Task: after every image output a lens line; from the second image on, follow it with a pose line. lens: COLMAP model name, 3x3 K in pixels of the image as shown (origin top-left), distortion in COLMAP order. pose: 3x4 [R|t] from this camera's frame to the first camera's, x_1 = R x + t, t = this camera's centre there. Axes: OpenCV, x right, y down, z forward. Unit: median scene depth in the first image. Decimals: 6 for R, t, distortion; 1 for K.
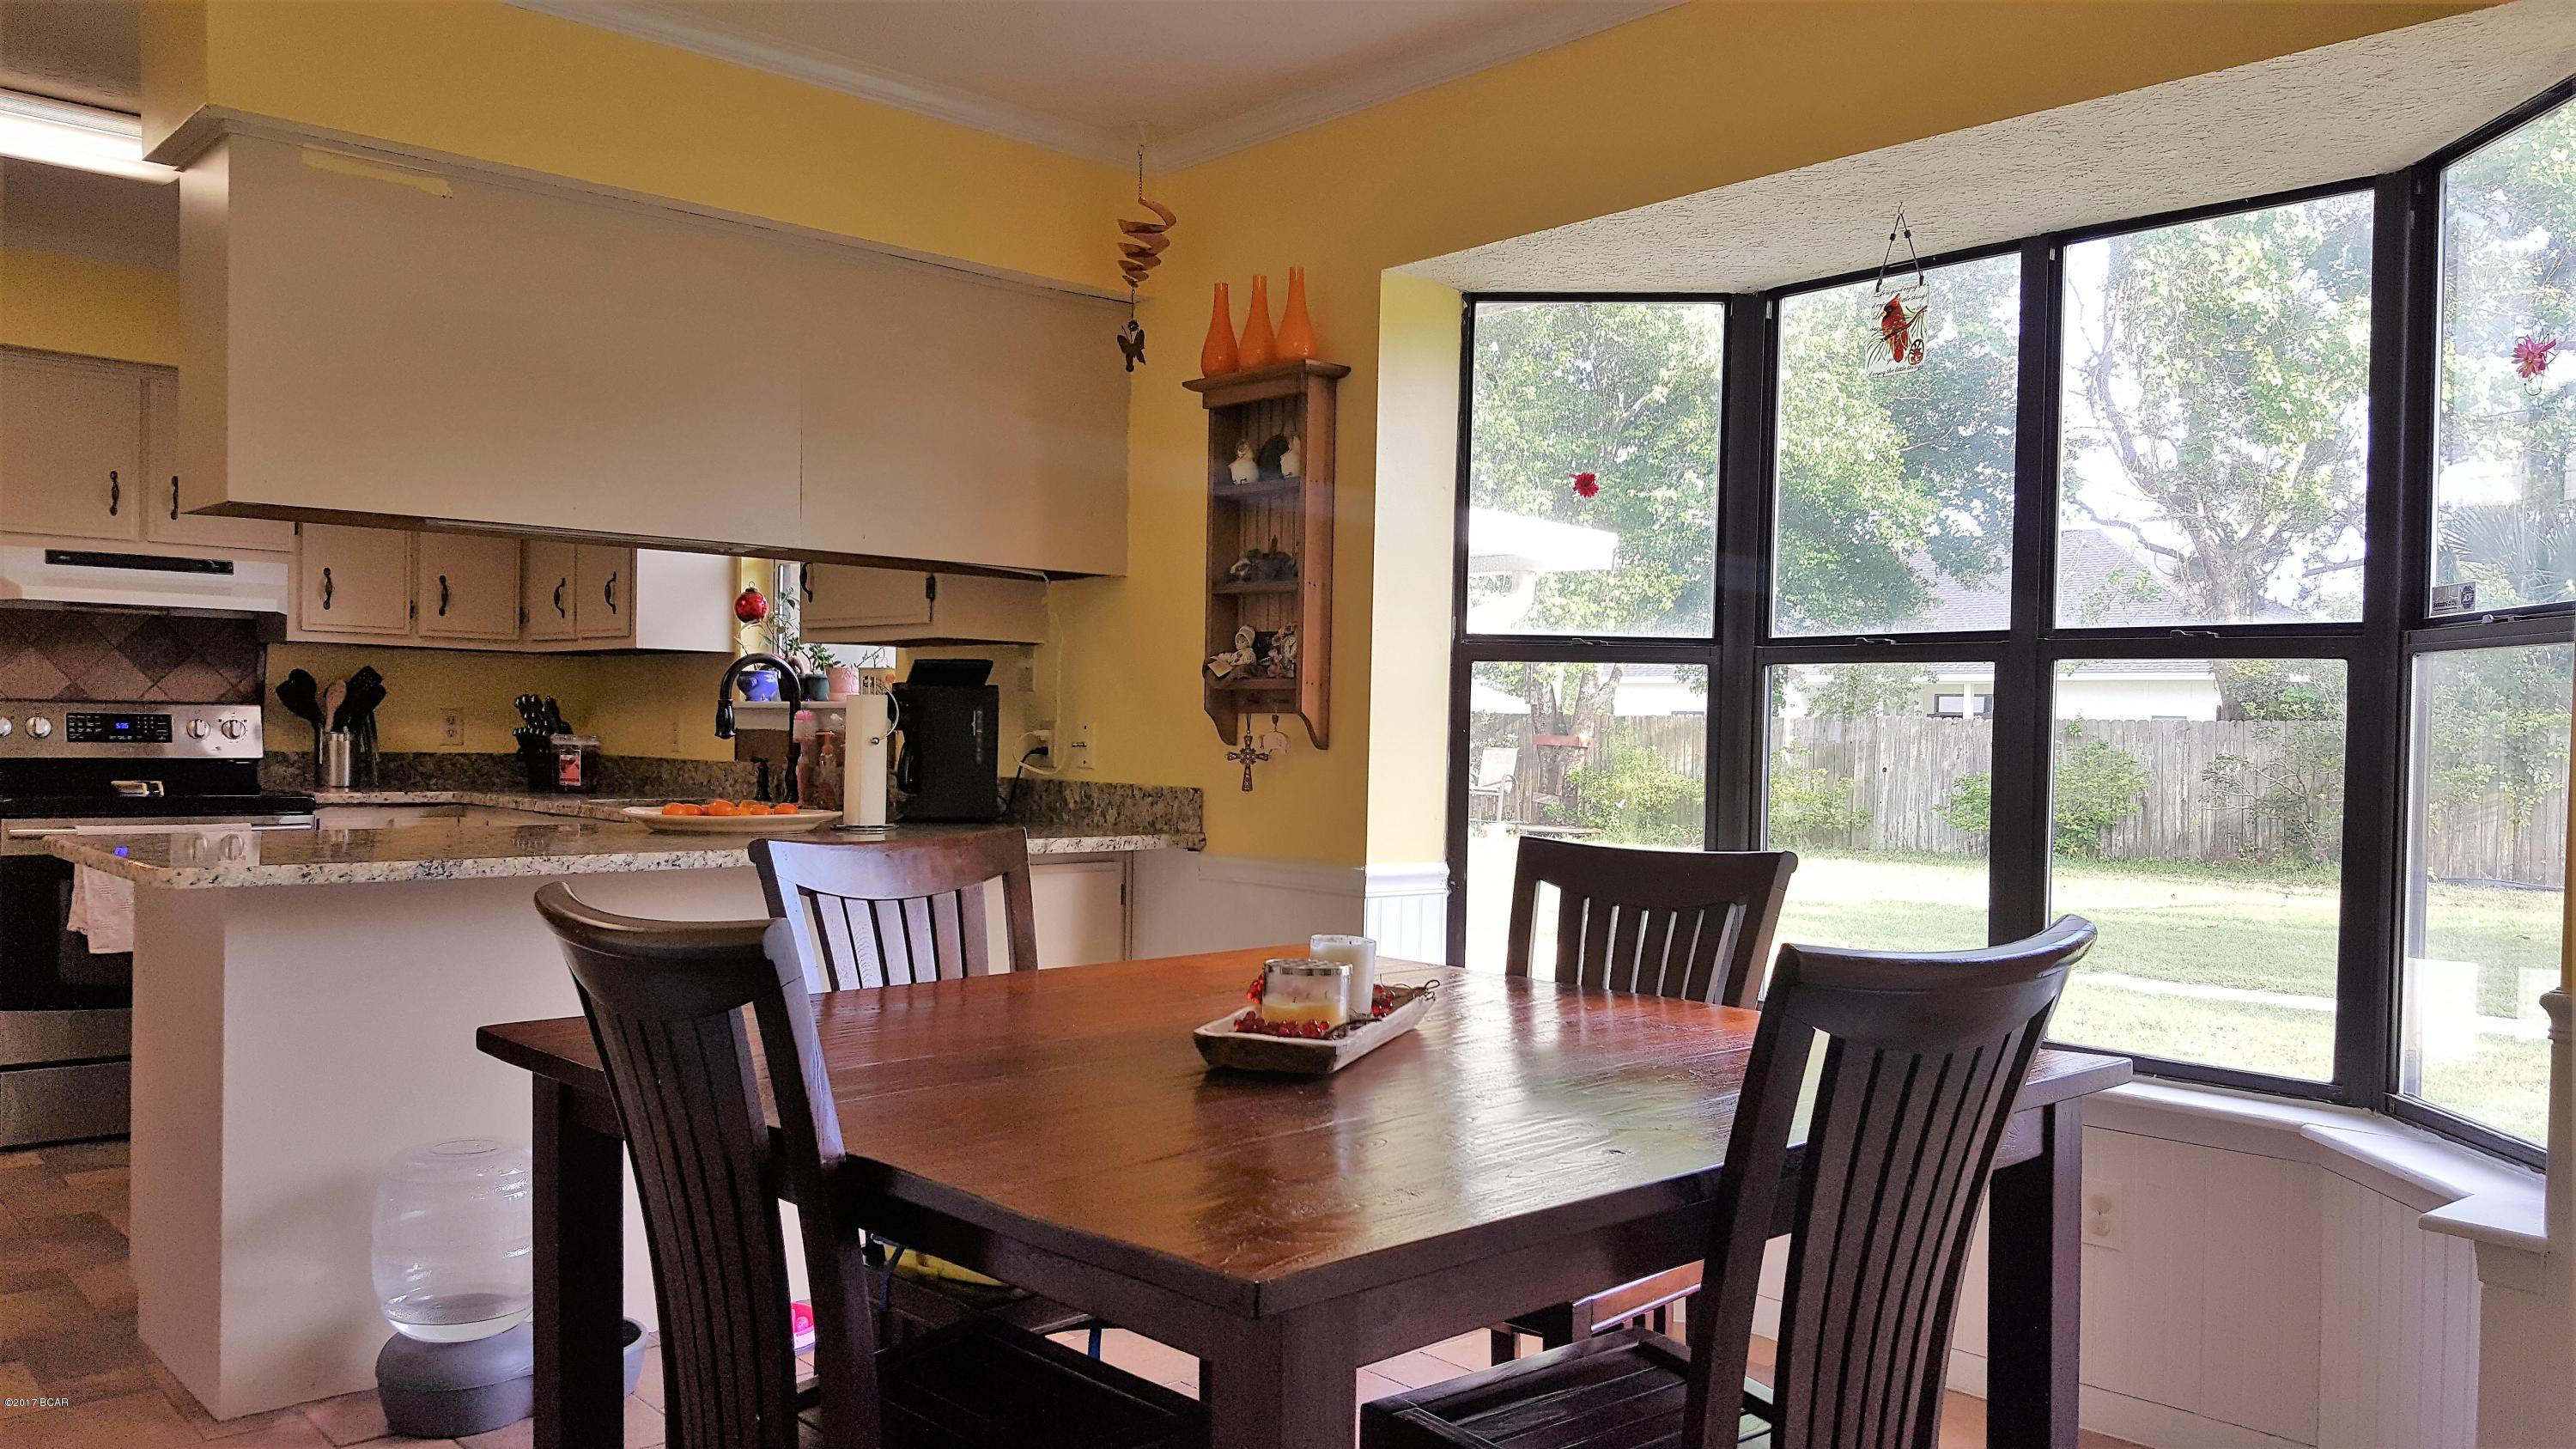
lens RADIAL K [[1895.8, 0, 1263.0], [0, 1895.8, 725.1], [0, 0, 1]] dist [0.104910, -0.160613]
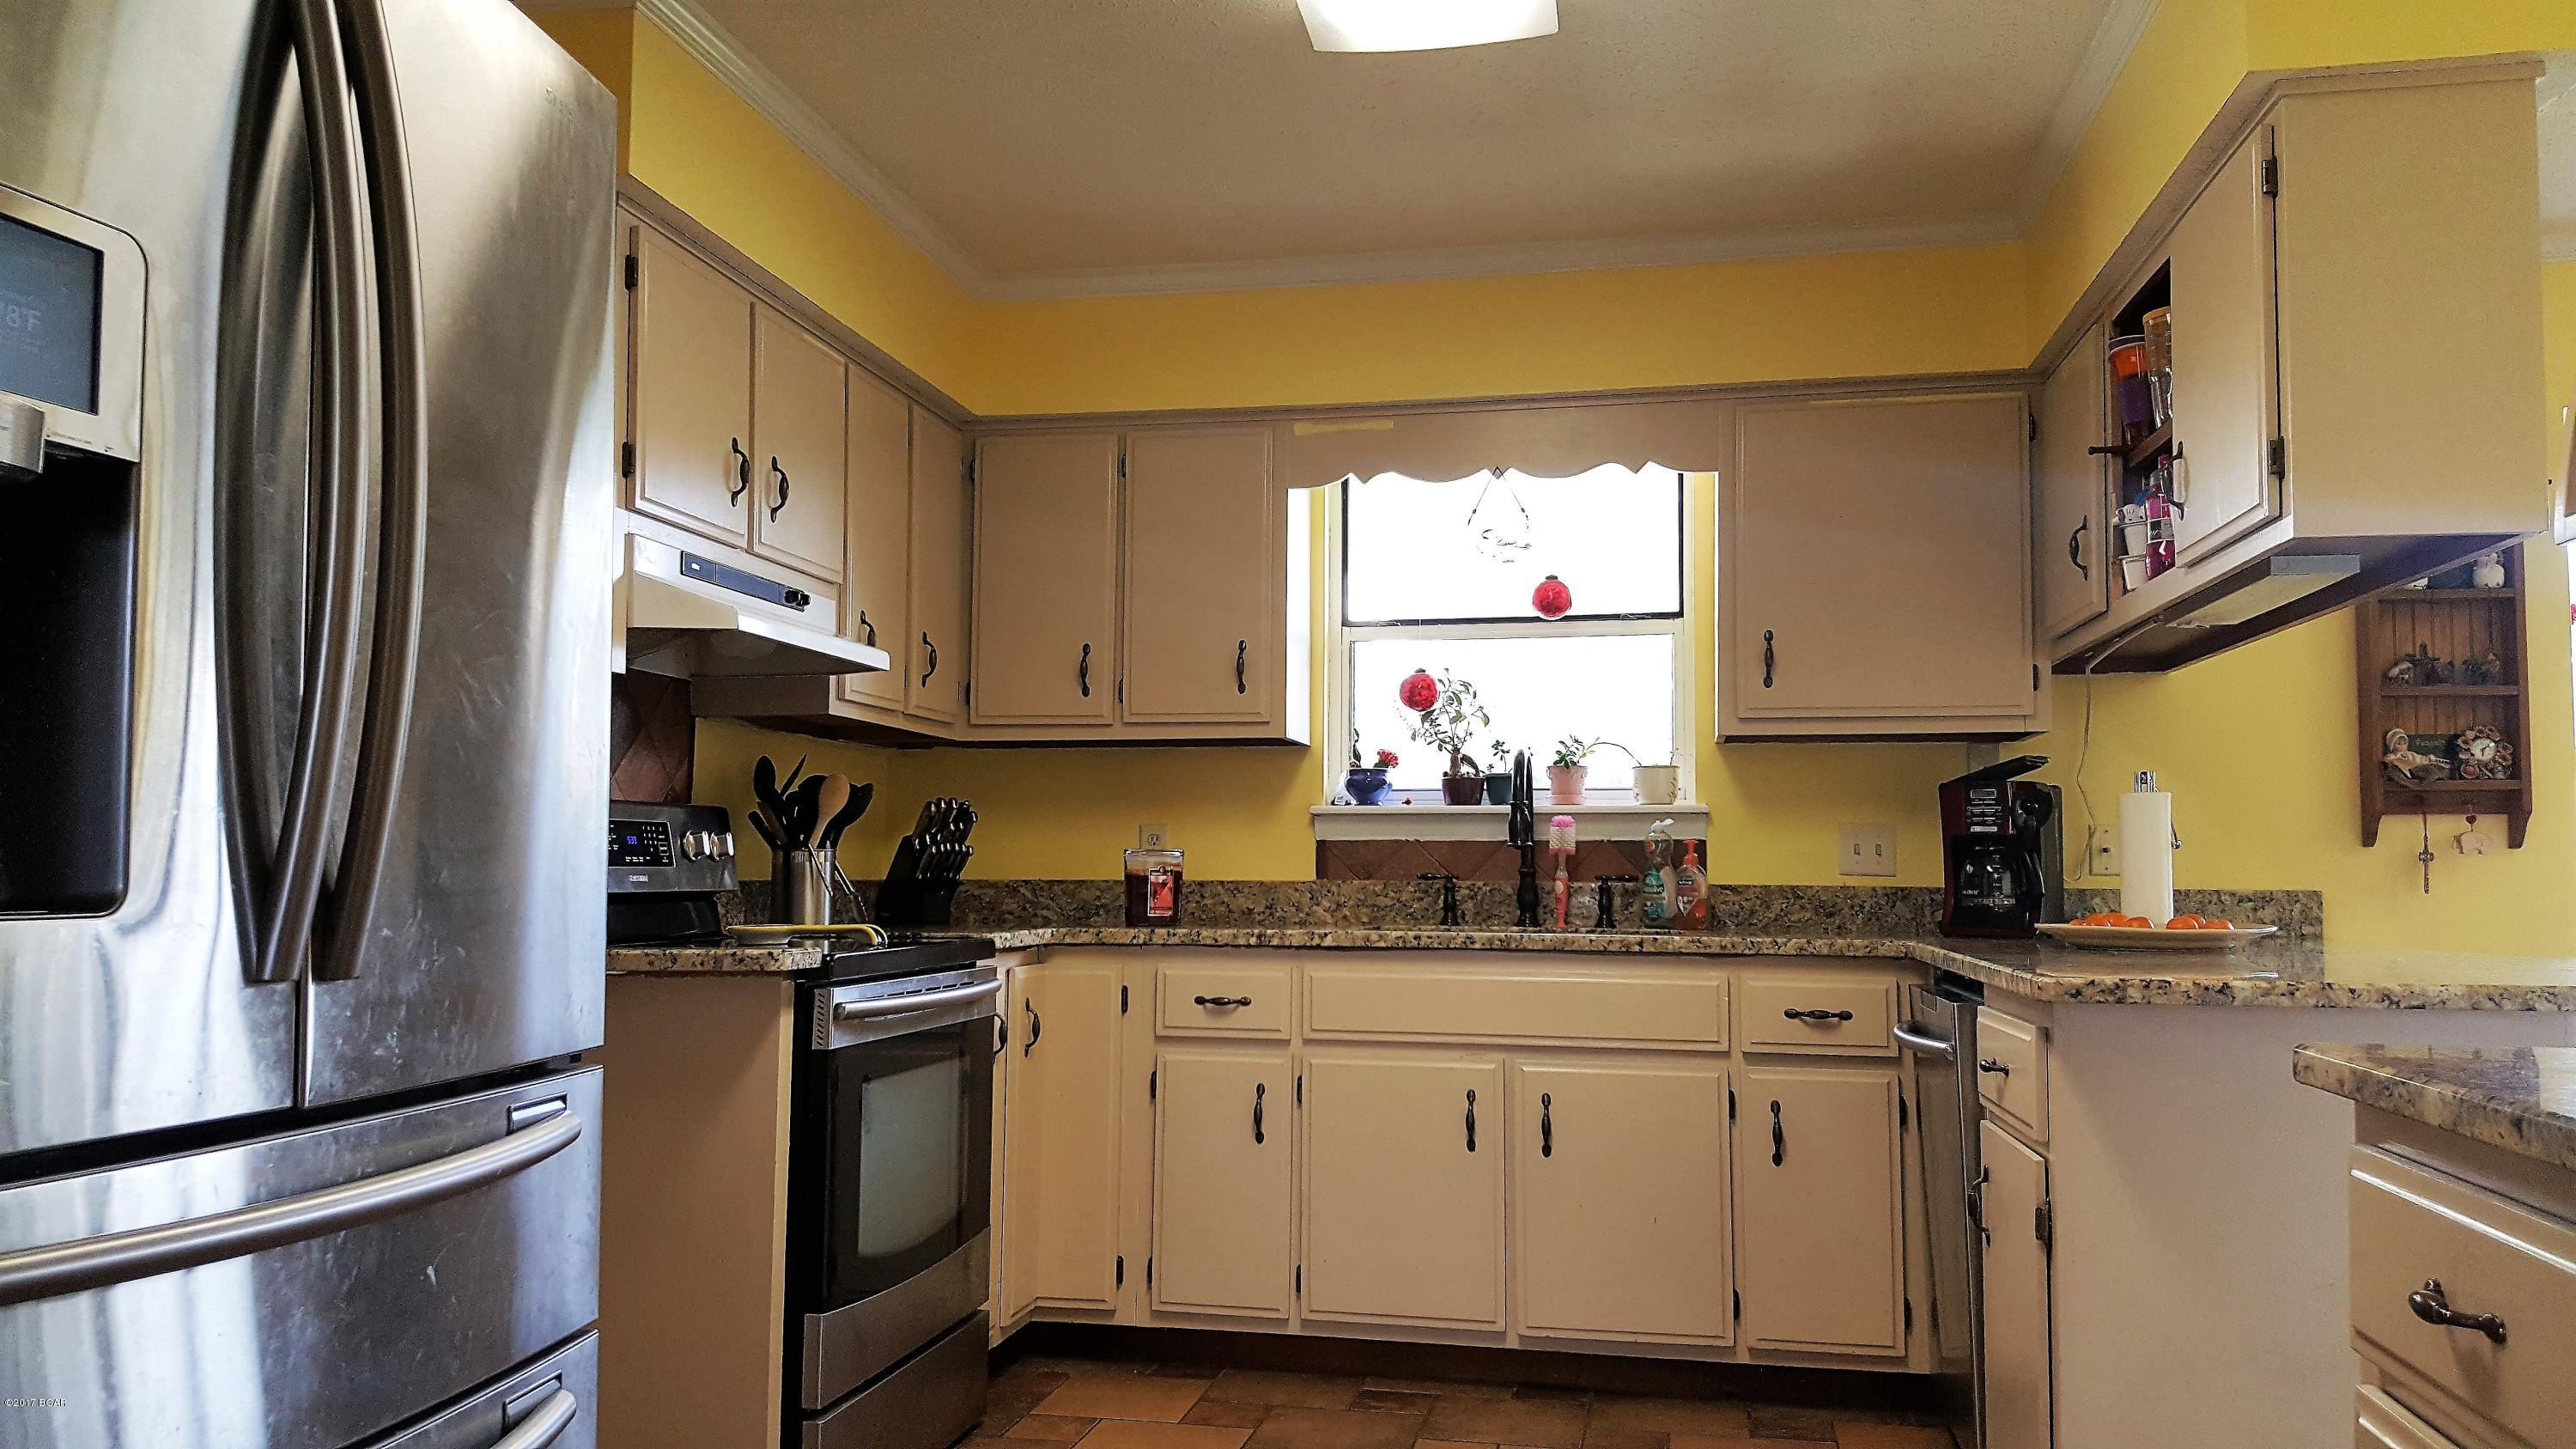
lens RADIAL K [[1895.8, 0, 1263.0], [0, 1895.8, 725.1], [0, 0, 1]] dist [0.104910, -0.160613]
pose [[0.808745, 0.031421, 0.587320, -1.109967], [0.009480, 0.997746, -0.066432, 0.008929], [-0.588084, 0.059294, 0.806624, 0.525860]]
